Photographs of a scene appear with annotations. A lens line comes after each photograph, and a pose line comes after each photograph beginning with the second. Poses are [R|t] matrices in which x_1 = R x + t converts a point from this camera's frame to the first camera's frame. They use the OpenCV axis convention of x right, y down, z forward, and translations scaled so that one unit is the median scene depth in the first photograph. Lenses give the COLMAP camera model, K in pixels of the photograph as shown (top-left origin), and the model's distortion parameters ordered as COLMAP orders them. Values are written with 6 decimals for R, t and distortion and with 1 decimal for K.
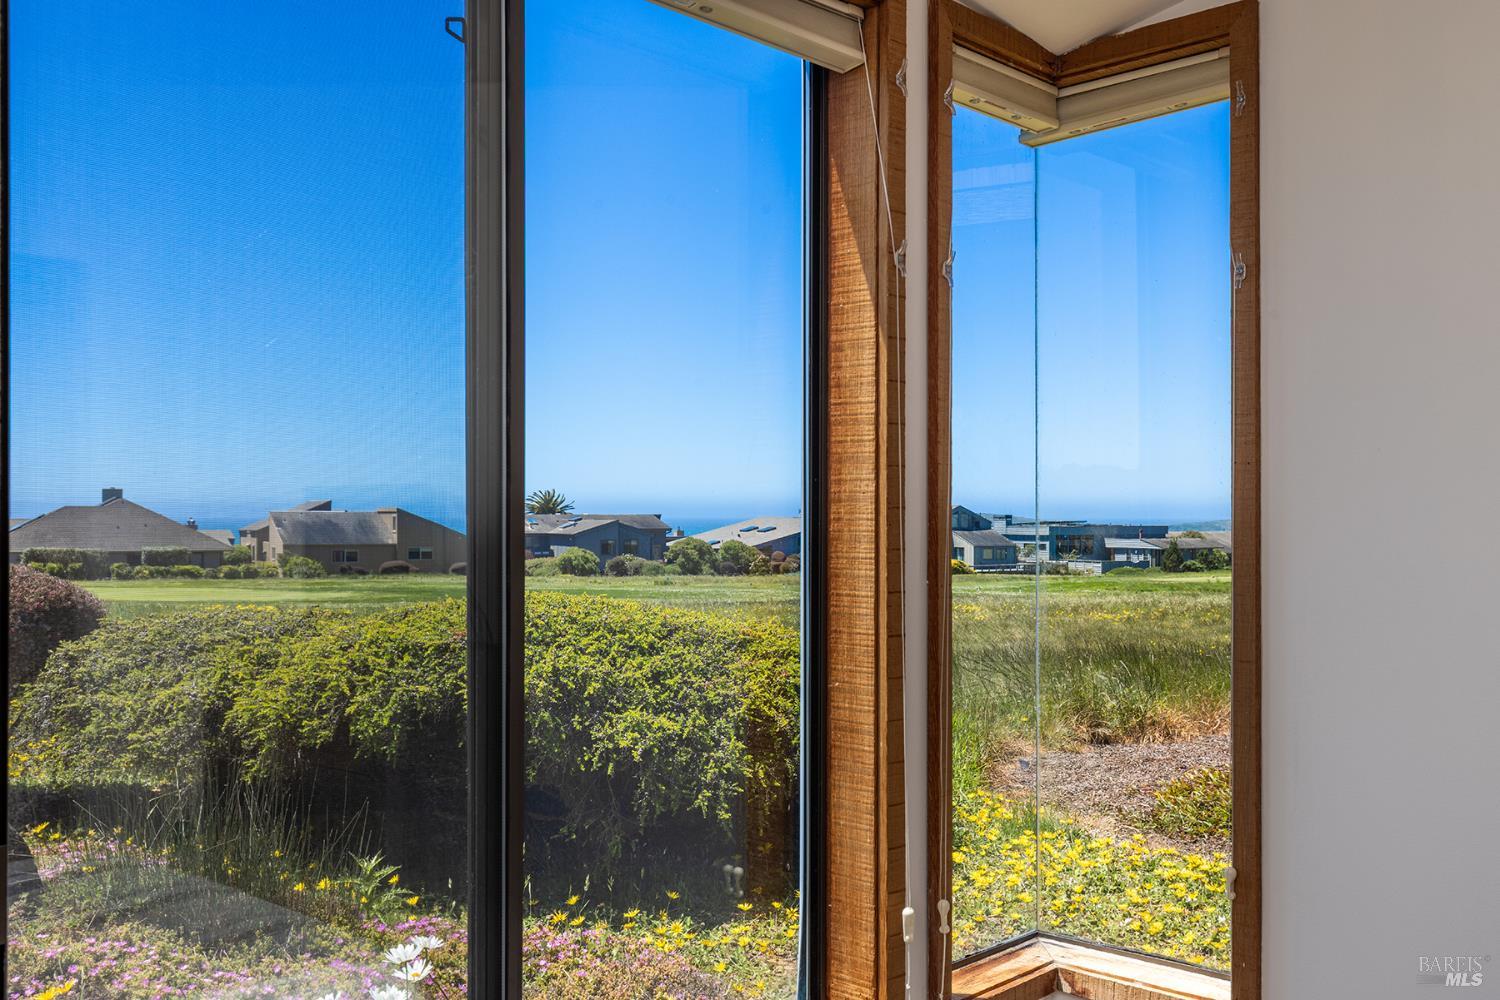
lens RADIAL K [[1471.6, 0, 766.8], [0, 1471.6, 524.8], [0, 0, 1]] dist [0.009777, 0.000000]
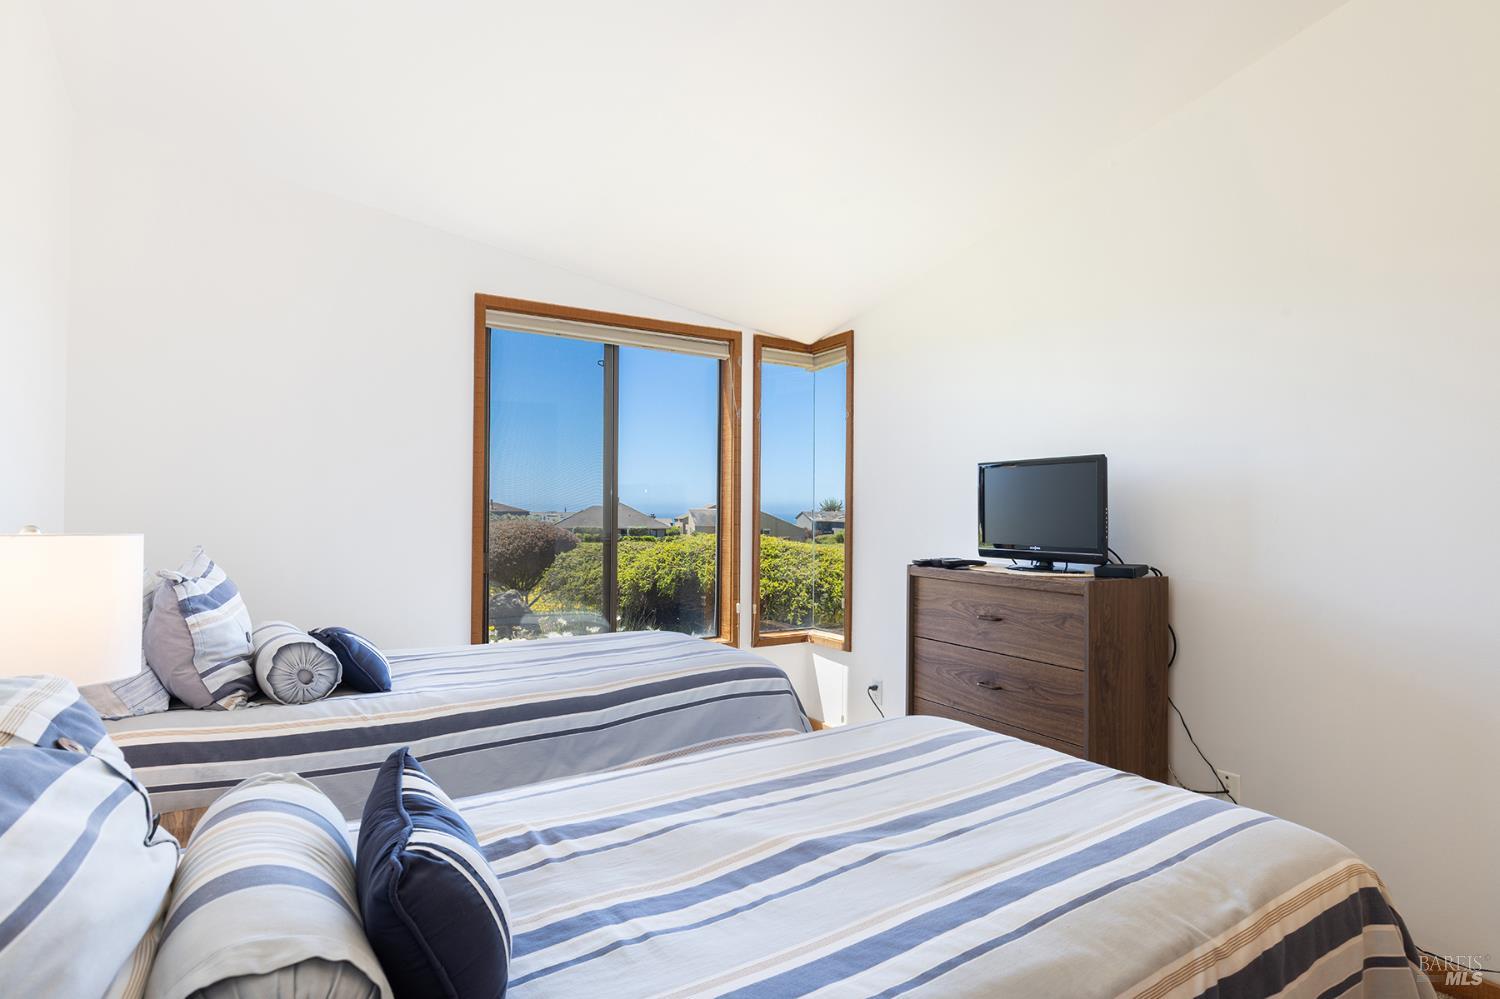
lens RADIAL K [[850.0, 0, 762.5], [0, 850.0, 500.4], [0, 0, 1]] dist [0.012744, -0.006618]
pose [[0.965899, 0.000004, -0.258920, 0.270917], [-0.006285, 0.999706, -0.023433, 0.027076], [0.258844, 0.024261, 0.965614, -0.369231]]
